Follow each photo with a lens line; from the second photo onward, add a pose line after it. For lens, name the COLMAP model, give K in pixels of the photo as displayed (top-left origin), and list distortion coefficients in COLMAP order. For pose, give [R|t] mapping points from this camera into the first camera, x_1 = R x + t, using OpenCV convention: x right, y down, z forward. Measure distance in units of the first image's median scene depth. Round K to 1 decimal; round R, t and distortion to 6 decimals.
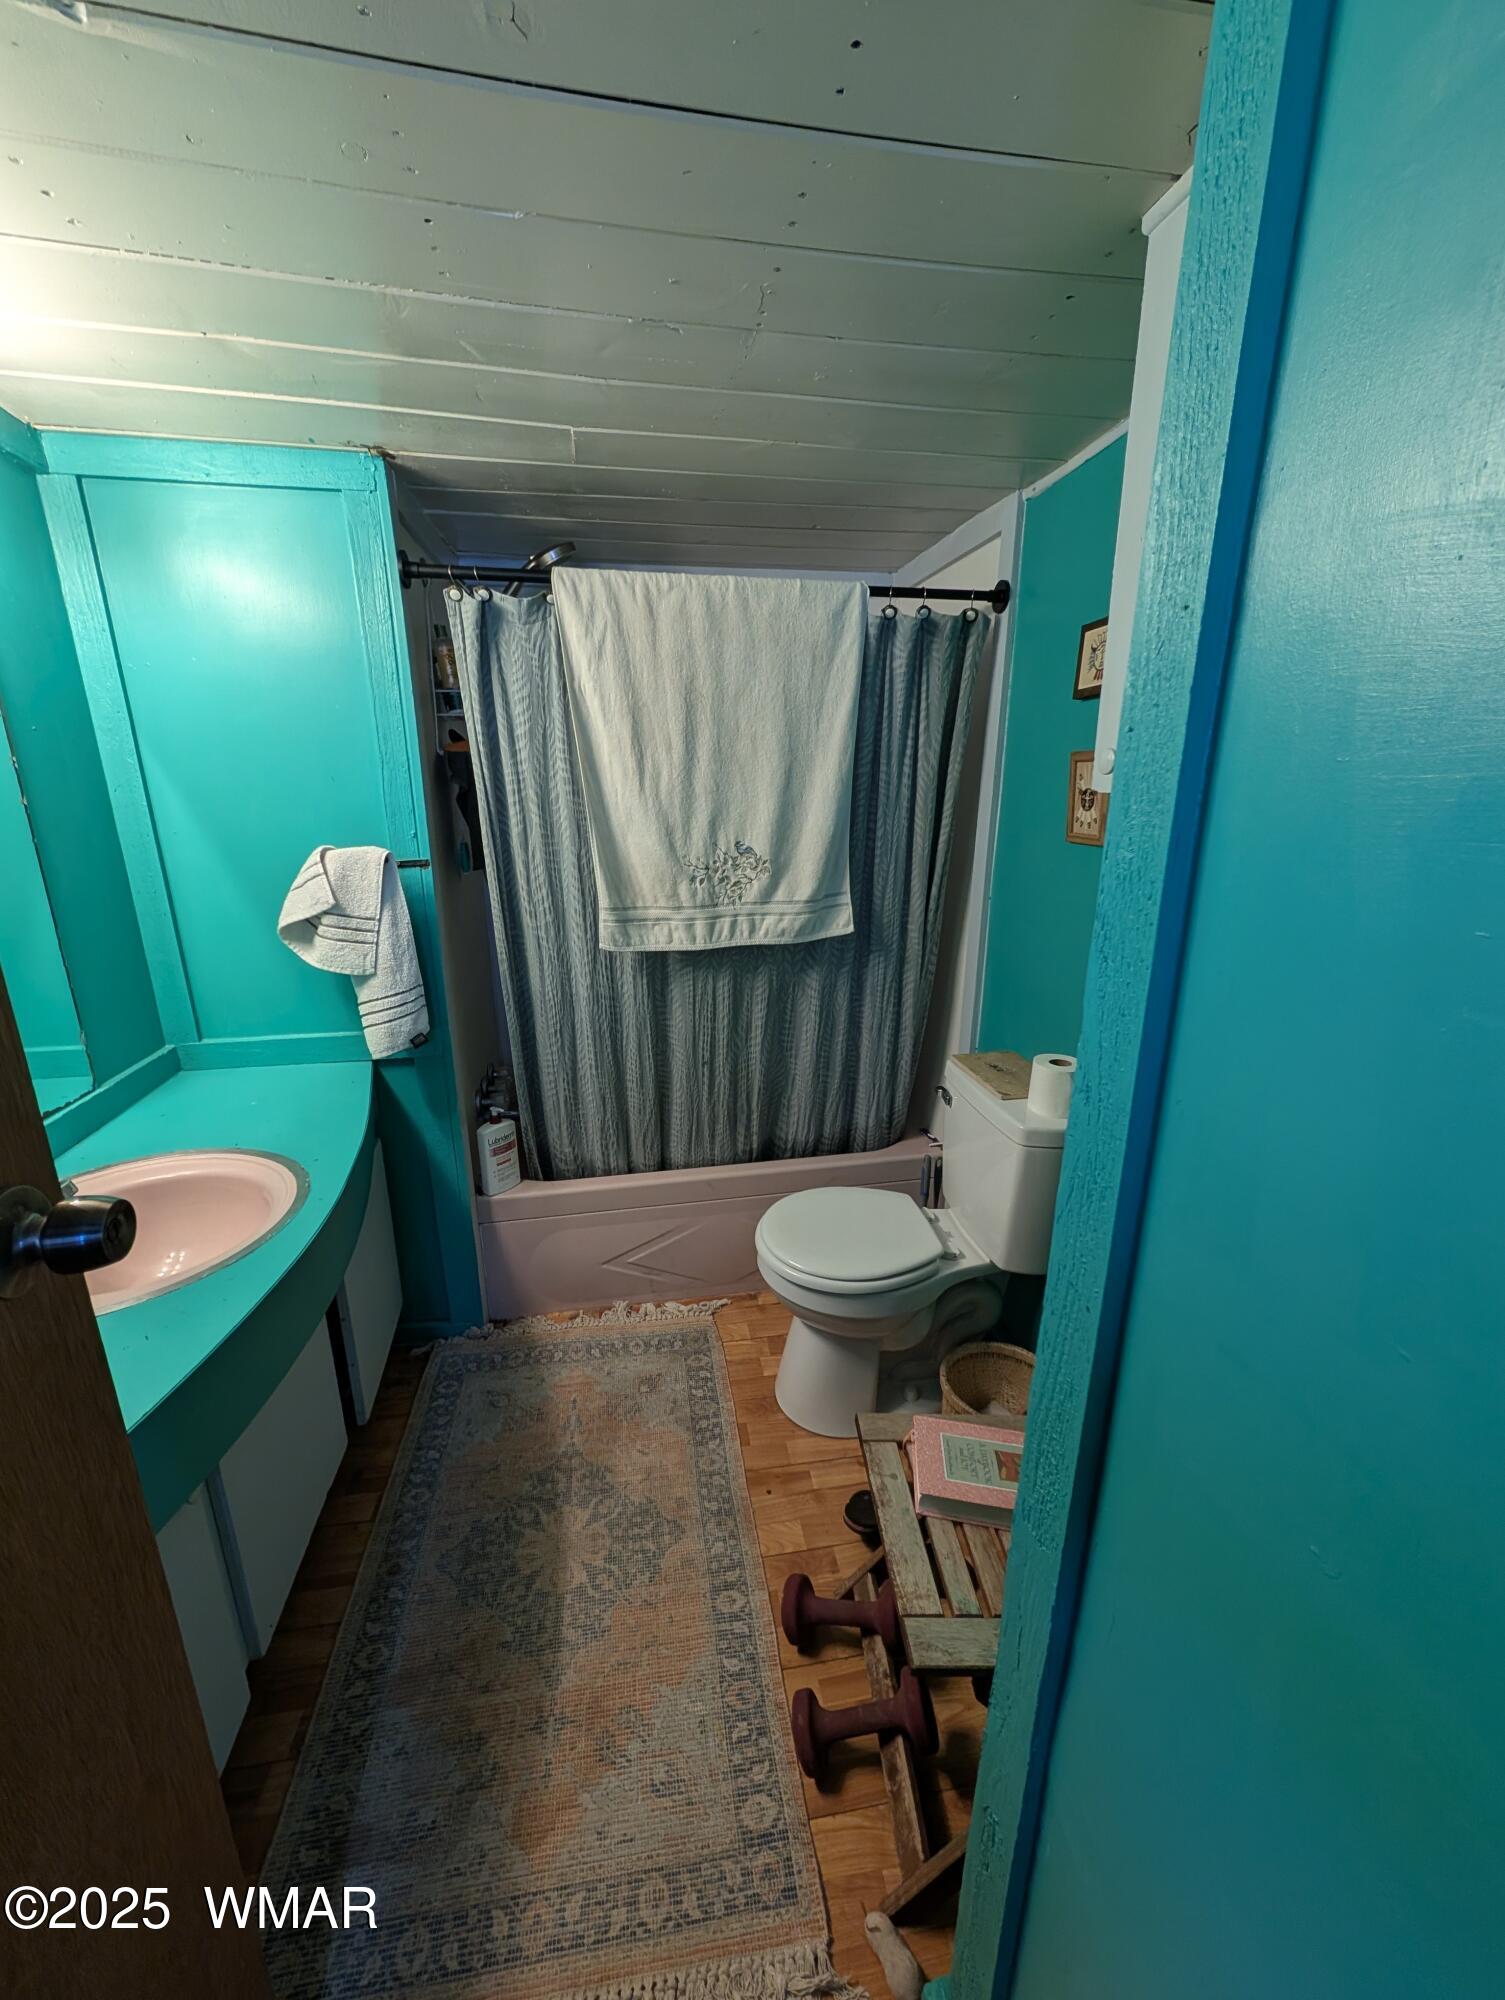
lens RADIAL K [[755.5, 0, 744.1], [0, 755.5, 997.7], [0, 0, 1]] dist [0.000581, -0.000352]
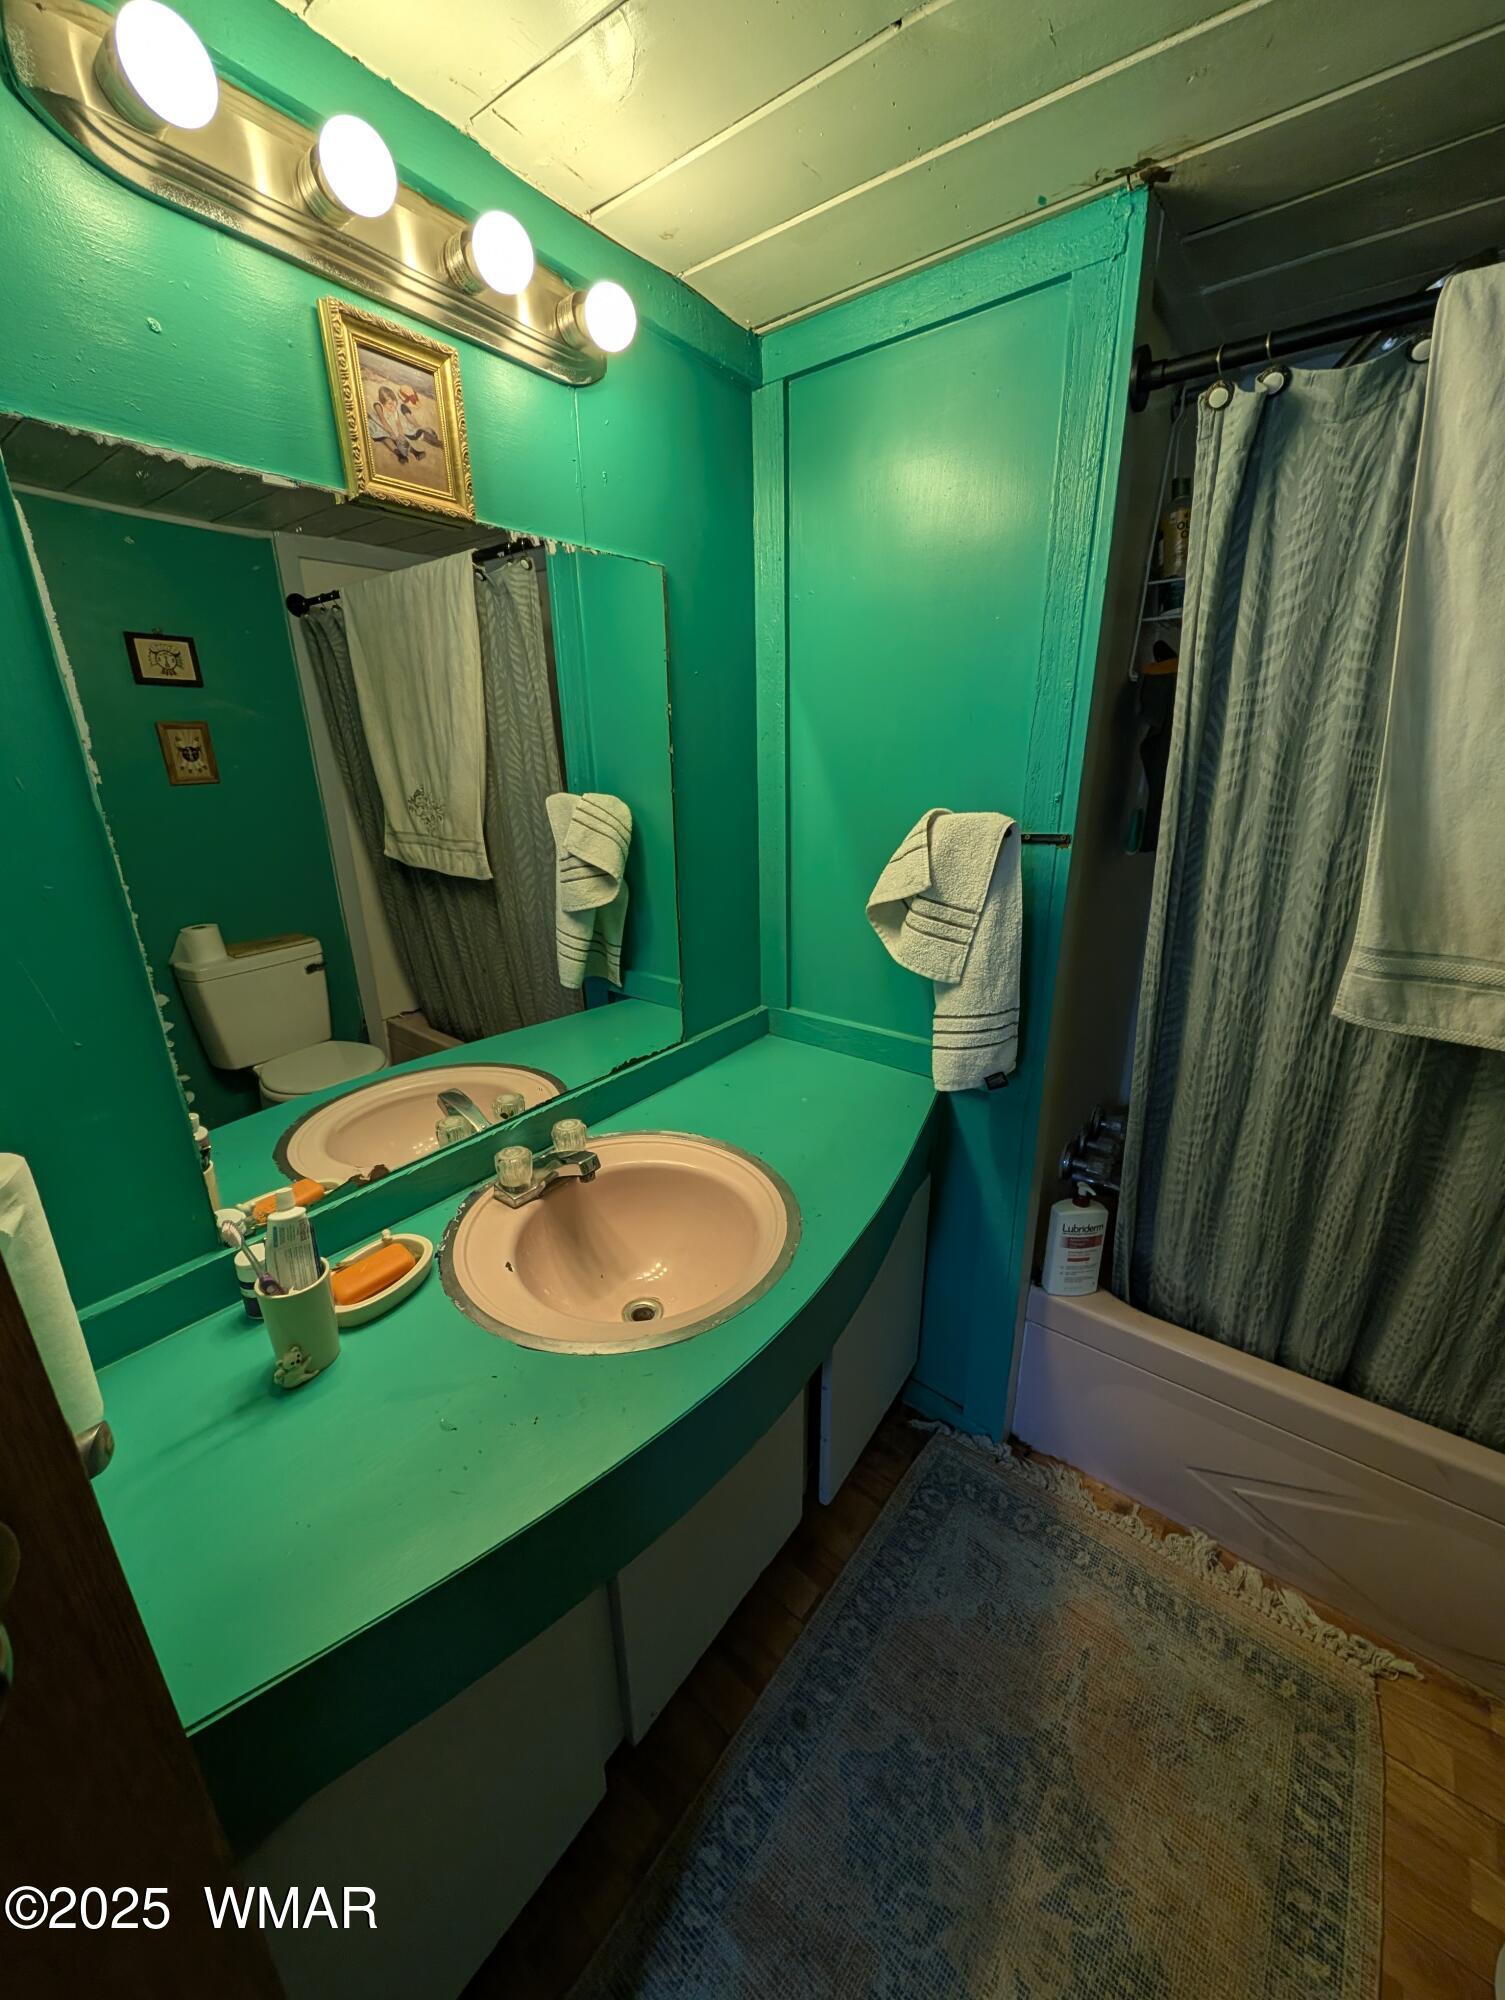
lens RADIAL K [[755.5, 0, 744.1], [0, 755.5, 997.7], [0, 0, 1]] dist [0.000581, -0.000352]
pose [[0.664596, 0.232293, -0.710177, -0.090013], [-0.187521, 0.971883, 0.142408, -0.080411], [0.723289, 0.038529, 0.689469, 0.311317]]
